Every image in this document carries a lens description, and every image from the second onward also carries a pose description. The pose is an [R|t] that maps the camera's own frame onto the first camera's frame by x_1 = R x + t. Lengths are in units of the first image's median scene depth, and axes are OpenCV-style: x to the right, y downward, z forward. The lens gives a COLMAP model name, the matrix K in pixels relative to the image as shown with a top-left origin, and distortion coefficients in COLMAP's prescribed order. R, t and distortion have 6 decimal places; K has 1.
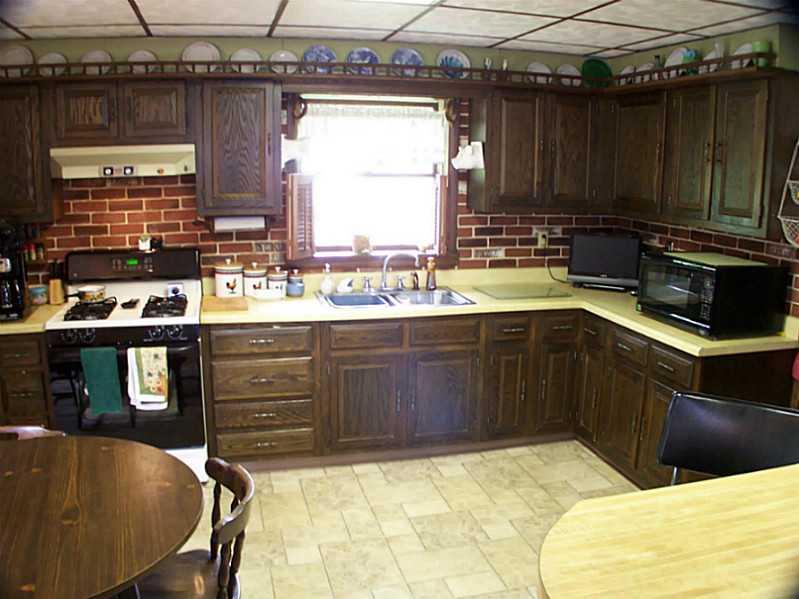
lens RADIAL K [[693.6, 0, 392.7], [0, 693.6, 301.1], [0, 0, 1]] dist [-0.233858, 0.092736]
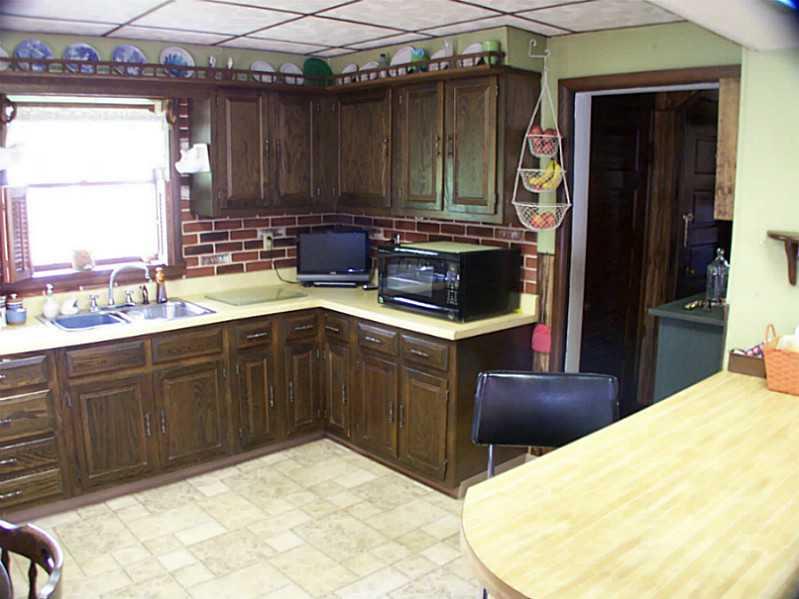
lens RADIAL K [[693.6, 0, 394.4], [0, 693.6, 302.3], [0, 0, 1]] dist [-0.233858, 0.092736]
pose [[0.889323, -0.092991, 0.447725, -0.084700], [0.095697, 0.995272, 0.016630, -0.002156], [-0.447155, 0.028057, 0.894016, 0.045712]]
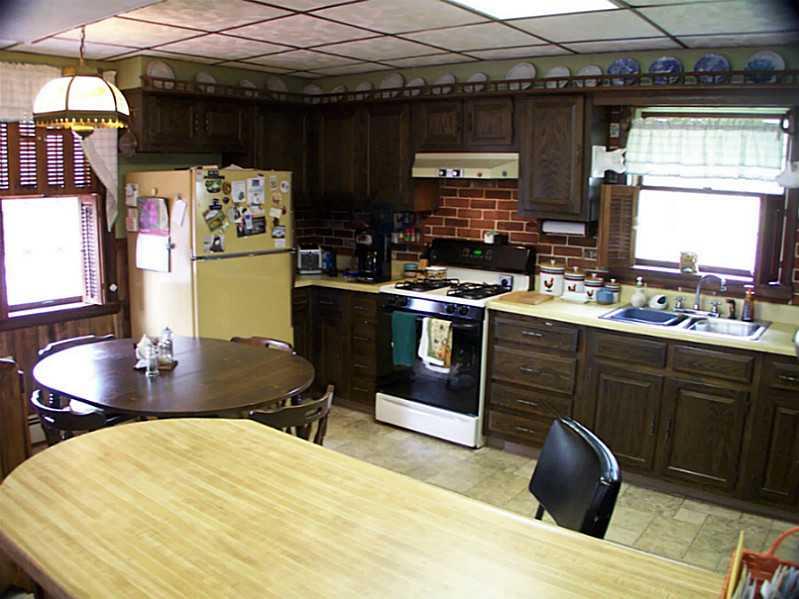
lens RADIAL K [[693.6, 0, 394.7], [0, 693.6, 298.4], [0, 0, 1]] dist [-0.233858, 0.092736]
pose [[0.620030, 0.140012, -0.771984, 0.477157], [-0.168085, 0.984807, 0.043611, -0.007090], [0.766362, 0.102719, 0.634144, 0.132574]]
